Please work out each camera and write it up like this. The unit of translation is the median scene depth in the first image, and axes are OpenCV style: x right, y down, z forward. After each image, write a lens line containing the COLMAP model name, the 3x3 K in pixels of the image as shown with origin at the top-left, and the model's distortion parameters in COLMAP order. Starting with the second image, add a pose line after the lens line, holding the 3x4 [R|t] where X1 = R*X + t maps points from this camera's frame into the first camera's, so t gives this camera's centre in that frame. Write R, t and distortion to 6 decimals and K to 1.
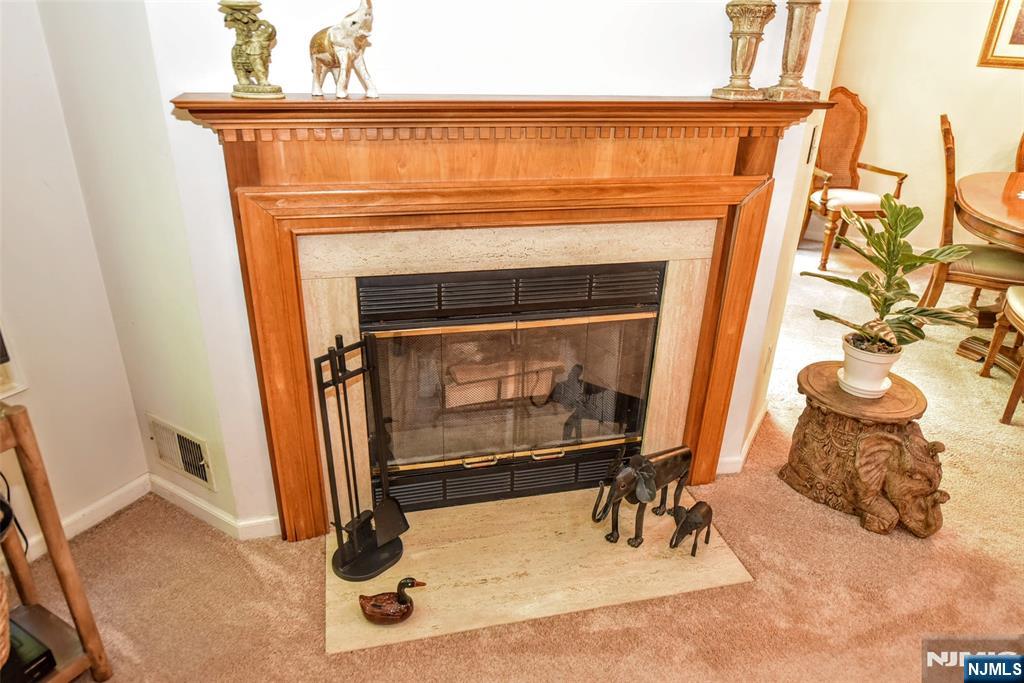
lens RADIAL K [[693.3, 0, 512.0], [0, 693.3, 341.5], [0, 0, 1]] dist [0.000673, -0.000630]
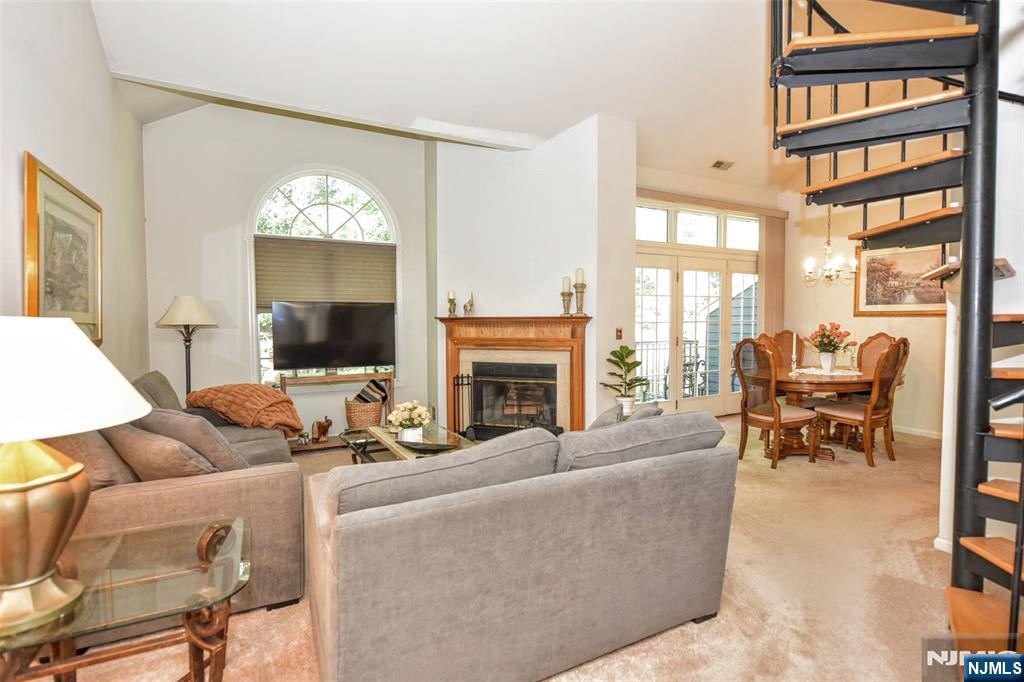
lens RADIAL K [[516.1, 0, 530.0], [0, 516.1, 339.7], [0, 0, 1]] dist [-0.002887, -0.000515]
pose [[0.839335, -0.009960, -0.543523, 1.559263], [-0.204941, 0.920261, -0.333345, 0.666633], [0.503503, 0.391178, 0.770366, -1.073200]]
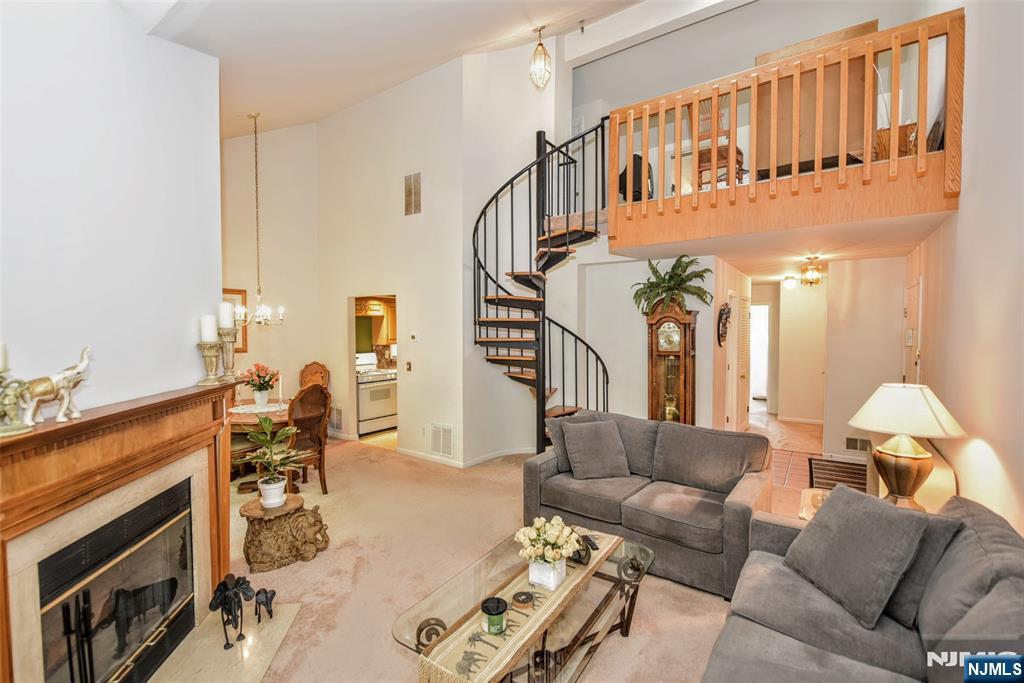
lens RADIAL K [[442.5, 0, 512.0], [0, 442.5, 341.5], [0, 0, 1]] dist [0.000369, 0.000097]
pose [[0.114083, -0.059021, 0.991716, -0.840396], [0.430098, 0.902772, 0.004251, -0.084194], [-0.895545, 0.426051, 0.128376, -0.022564]]
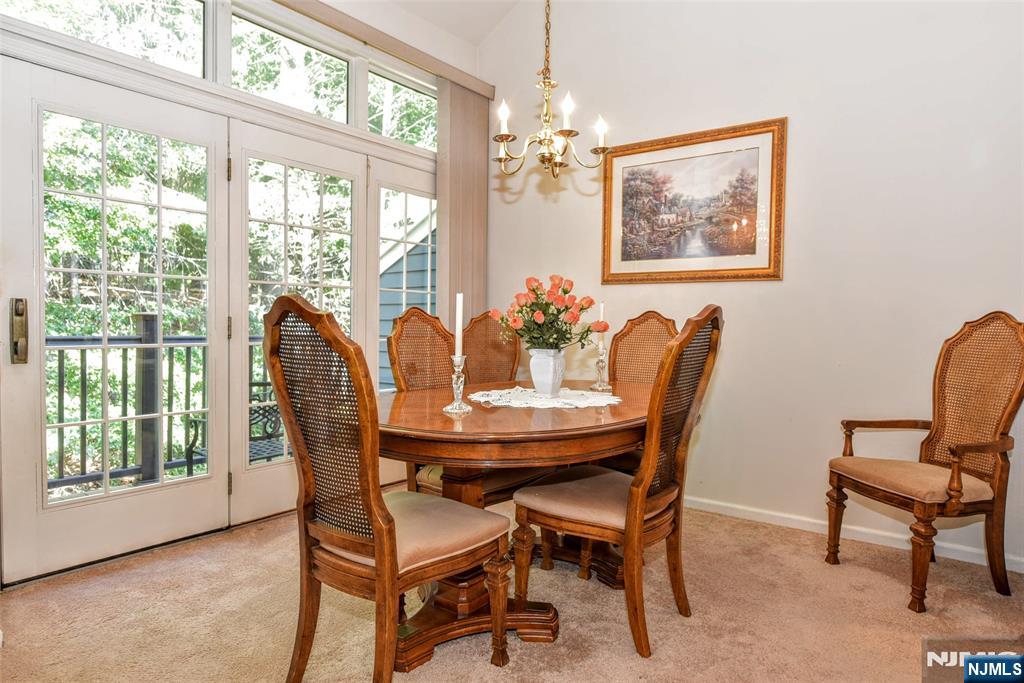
lens RADIAL K [[620.0, 0, 512.0], [0, 620.0, 341.5], [0, 0, 1]] dist [0.000891, -0.000206]
pose [[0.987322, -0.012991, -0.158199, 1.537051], [-0.051809, 0.915689, -0.398535, 0.054166], [0.150038, 0.401678, 0.903406, 0.528214]]
